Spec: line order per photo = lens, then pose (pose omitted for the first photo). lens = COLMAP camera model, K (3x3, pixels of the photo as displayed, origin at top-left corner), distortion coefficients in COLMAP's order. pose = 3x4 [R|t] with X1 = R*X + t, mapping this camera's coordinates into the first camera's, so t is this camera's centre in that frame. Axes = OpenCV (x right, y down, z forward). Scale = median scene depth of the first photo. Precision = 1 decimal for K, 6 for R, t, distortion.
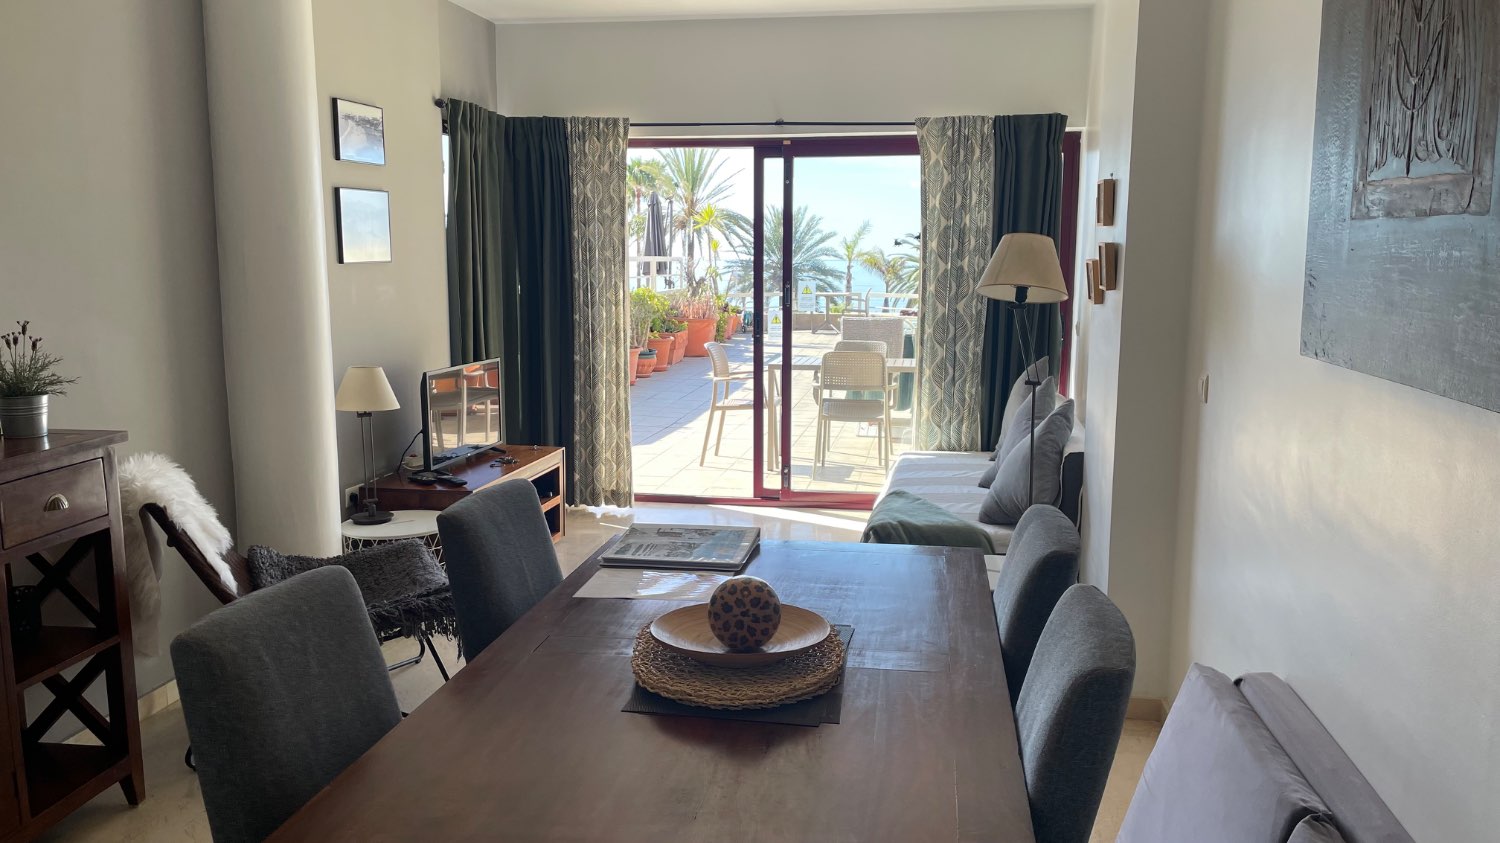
lens RADIAL K [[1138.5, 0, 755.3], [0, 1138.5, 436.9], [0, 0, 1]] dist [0.066058, -0.054546]
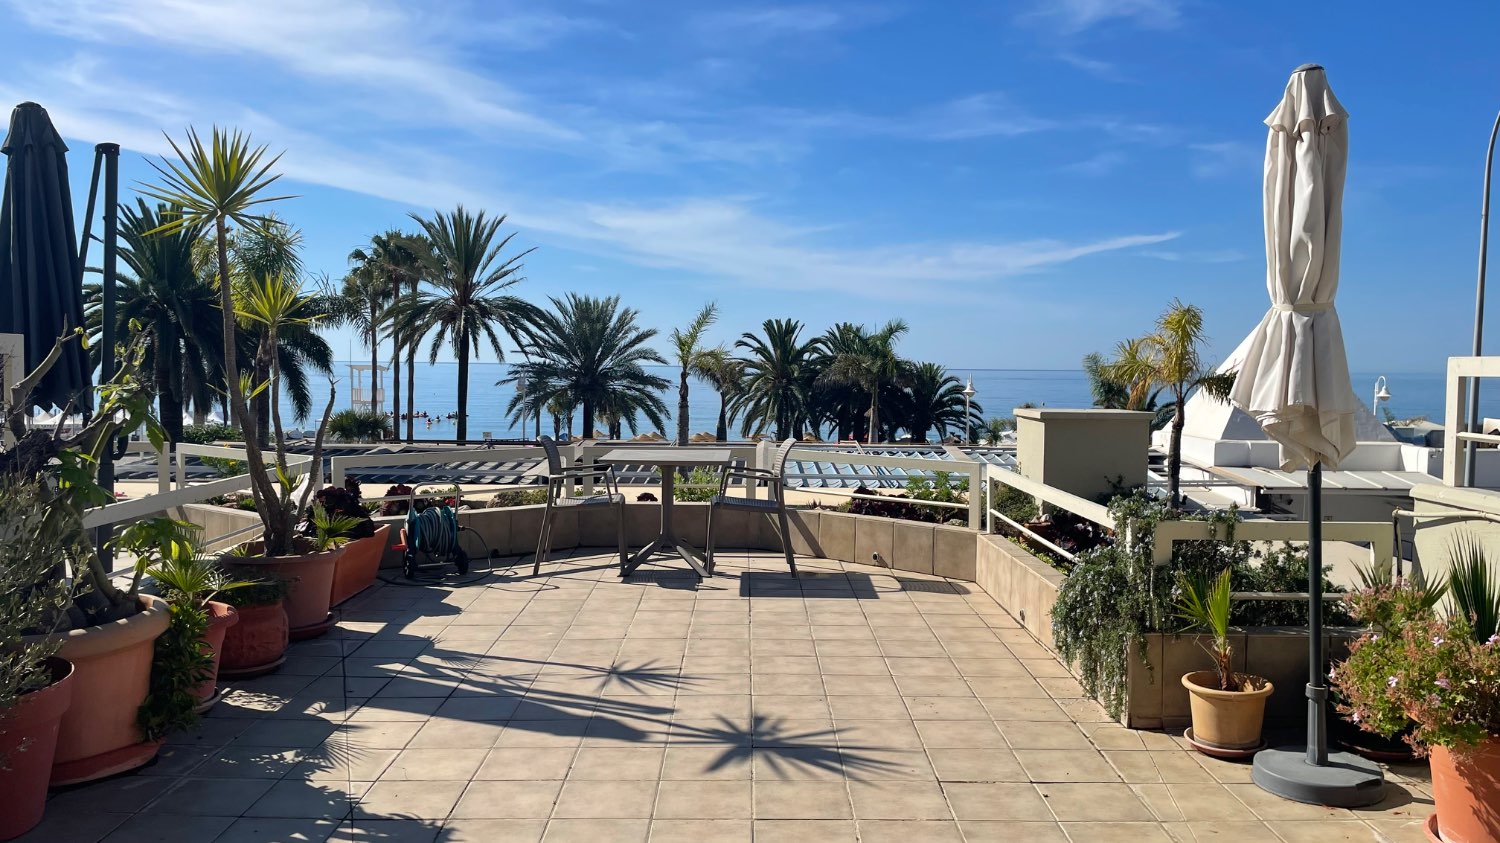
lens RADIAL K [[1174.1, 0, 772.1], [0, 1174.1, 457.8], [0, 0, 1]] dist [0.061525, -0.063433]
pose [[0.985342, -0.006462, 0.170469, 0.118487], [0.019318, 0.997081, -0.073869, -0.335717], [-0.169494, 0.076079, 0.982590, 2.212150]]
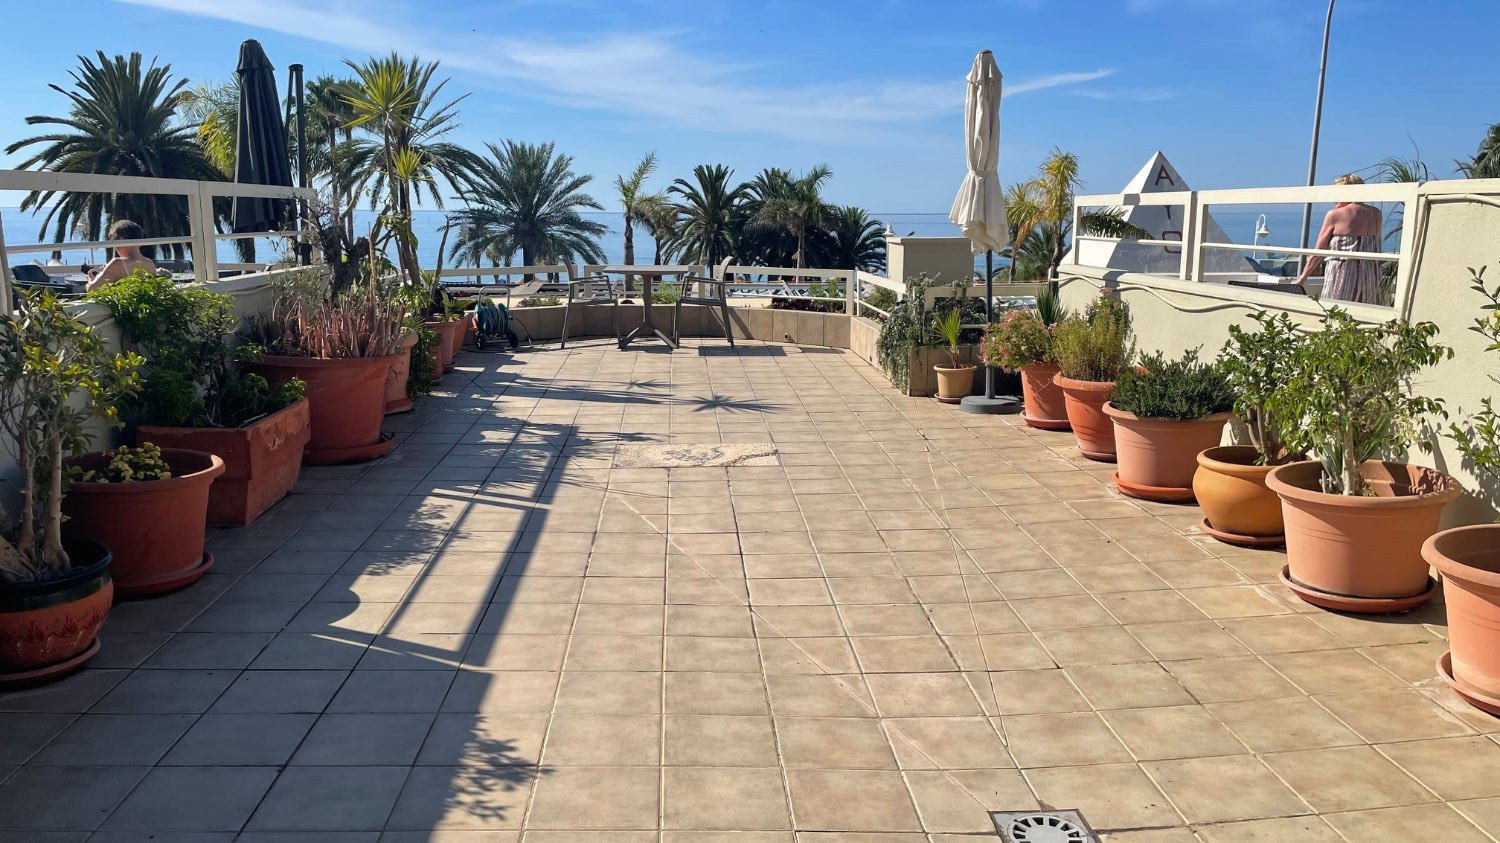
lens RADIAL K [[1174.1, 0, 766.9], [0, 1174.1, 460.3], [0, 0, 1]] dist [0.061525, -0.063433]
pose [[0.974554, -0.047147, 0.219140, -0.011519], [0.035362, 0.997725, 0.057393, -0.232315], [-0.221347, -0.048183, 0.974004, 1.601068]]
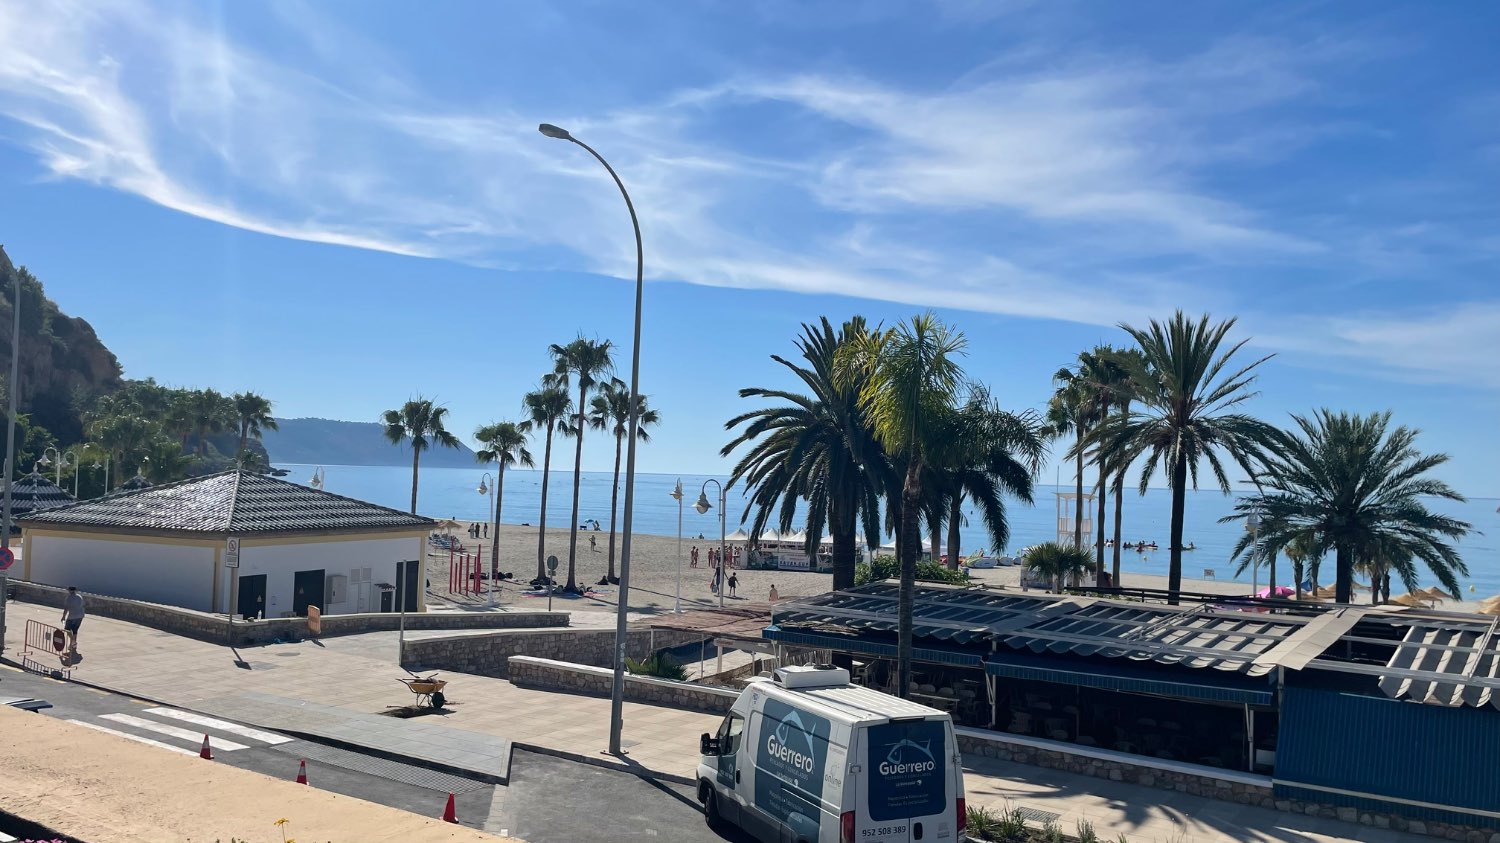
lens RADIAL K [[1174.1, 0, 748.3], [0, 1174.1, 428.0], [0, 0, 1]] dist [0.061525, -0.063433]
pose [[0.905180, 0.003542, -0.425014, 0.063083], [-0.089013, 0.979370, -0.181415, -0.552253], [0.415603, 0.202046, 0.886821, 3.375735]]
